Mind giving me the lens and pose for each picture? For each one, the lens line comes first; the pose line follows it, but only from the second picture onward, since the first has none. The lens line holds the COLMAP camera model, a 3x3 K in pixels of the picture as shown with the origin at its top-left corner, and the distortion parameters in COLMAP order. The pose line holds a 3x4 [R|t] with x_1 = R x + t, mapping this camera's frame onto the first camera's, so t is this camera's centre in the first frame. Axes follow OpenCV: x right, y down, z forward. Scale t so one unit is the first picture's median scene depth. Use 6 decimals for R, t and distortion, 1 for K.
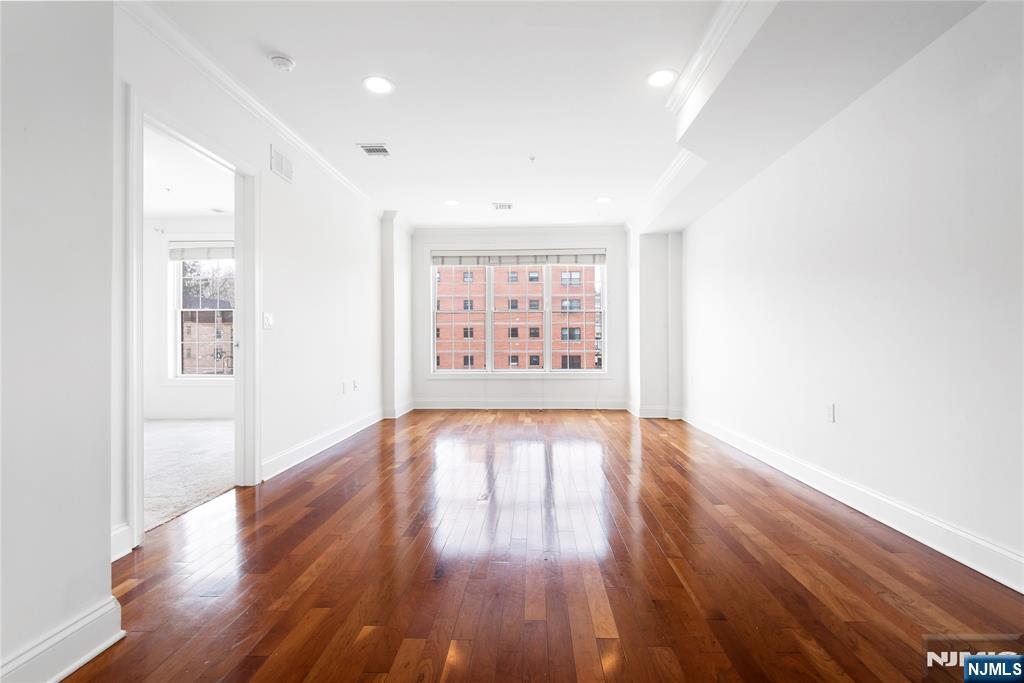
lens RADIAL K [[469.8, 0, 512.1], [0, 469.8, 338.8], [0, 0, 1]] dist [0.010845, -0.005612]
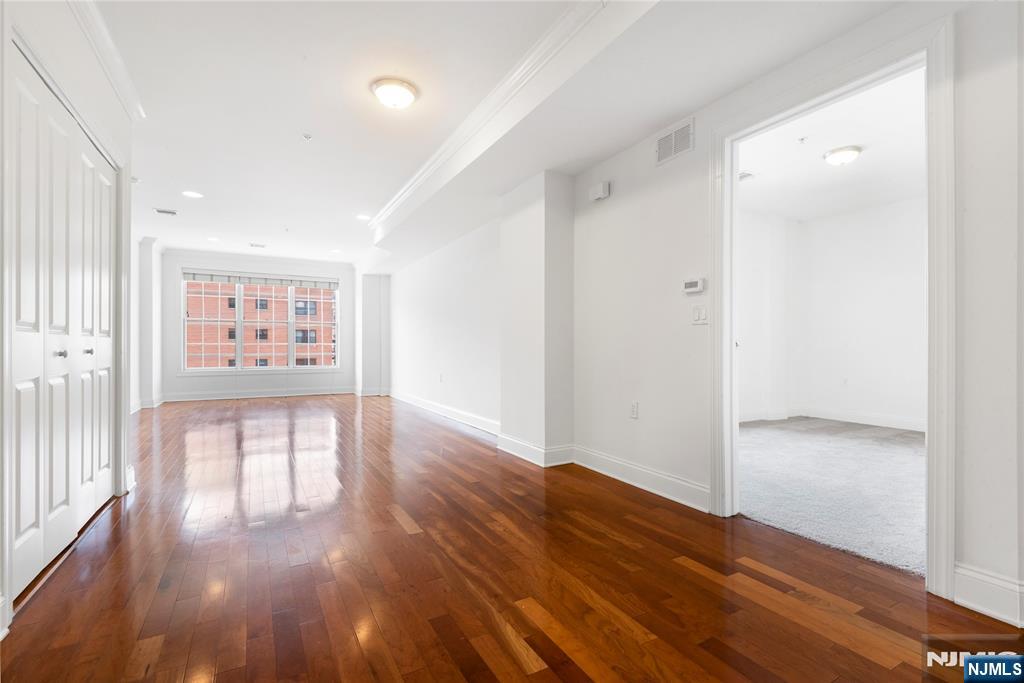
lens RADIAL K [[469.8, 0, 528.9], [0, 469.8, 348.3], [0, 0, 1]] dist [0.010845, -0.005612]
pose [[0.841681, 0.002233, 0.539971, -0.081893], [-0.008777, 0.999916, 0.009546, -0.003701], [-0.539904, -0.012774, 0.841630, -0.502355]]
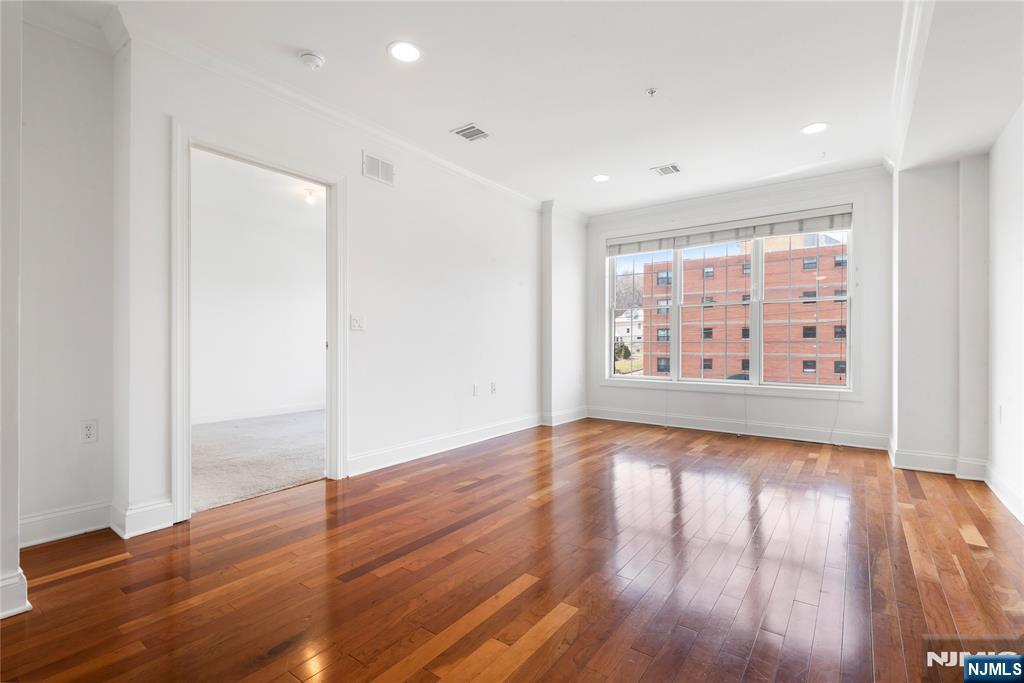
lens RADIAL K [[469.8, 0, 508.4], [0, 469.8, 344.1], [0, 0, 1]] dist [0.010845, -0.005612]
pose [[0.828943, 0.003763, -0.559321, 0.175914], [0.001177, 0.999963, 0.008471, 0.000678], [0.559332, -0.007680, 0.828908, 0.175333]]
